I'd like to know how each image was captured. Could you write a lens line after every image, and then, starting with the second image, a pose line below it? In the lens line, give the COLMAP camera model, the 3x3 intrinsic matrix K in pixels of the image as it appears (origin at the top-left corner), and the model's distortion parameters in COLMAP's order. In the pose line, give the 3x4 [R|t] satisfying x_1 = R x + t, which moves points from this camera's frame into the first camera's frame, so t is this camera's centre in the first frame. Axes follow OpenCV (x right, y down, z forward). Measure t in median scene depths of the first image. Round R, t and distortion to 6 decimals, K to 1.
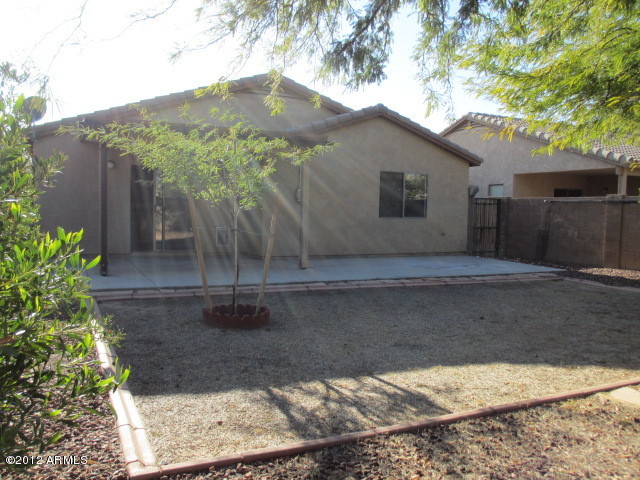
lens RADIAL K [[527.3, 0, 320.0], [0, 527.3, 240.0], [0, 0, 1]] dist [-0.057898, 0.001683]
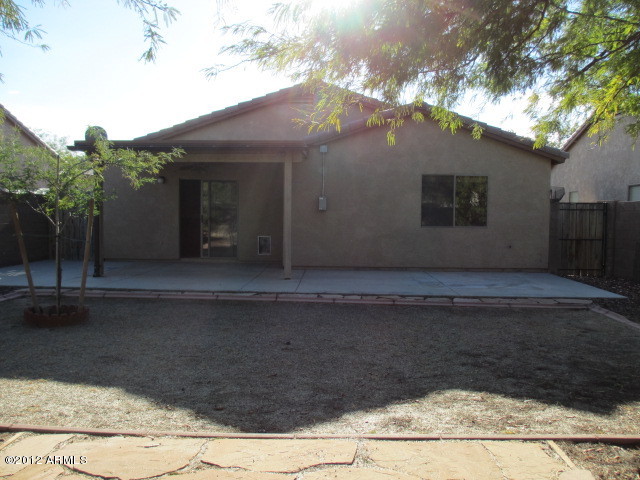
lens RADIAL K [[527.3, 0, 320.0], [0, 527.3, 240.0], [0, 0, 1]] dist [-0.057898, 0.001683]
pose [[0.889956, 0.011365, -0.455904, 0.363801], [-0.020430, 0.999679, -0.014960, -0.003074], [0.455588, 0.022627, 0.889903, 0.128953]]
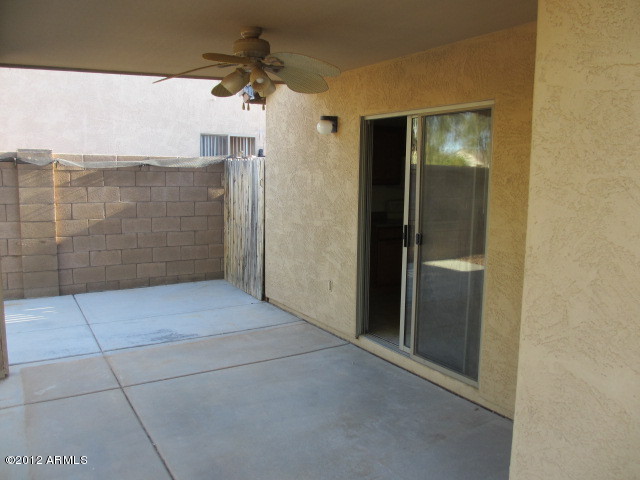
lens RADIAL K [[527.3, 0, 320.0], [0, 527.3, 240.0], [0, 0, 1]] dist [-0.057898, 0.001683]
pose [[0.091945, 0.109470, -0.989728, 0.030826], [-0.071643, 0.992090, 0.103075, -0.081412], [0.993183, 0.061430, 0.099061, 0.825755]]
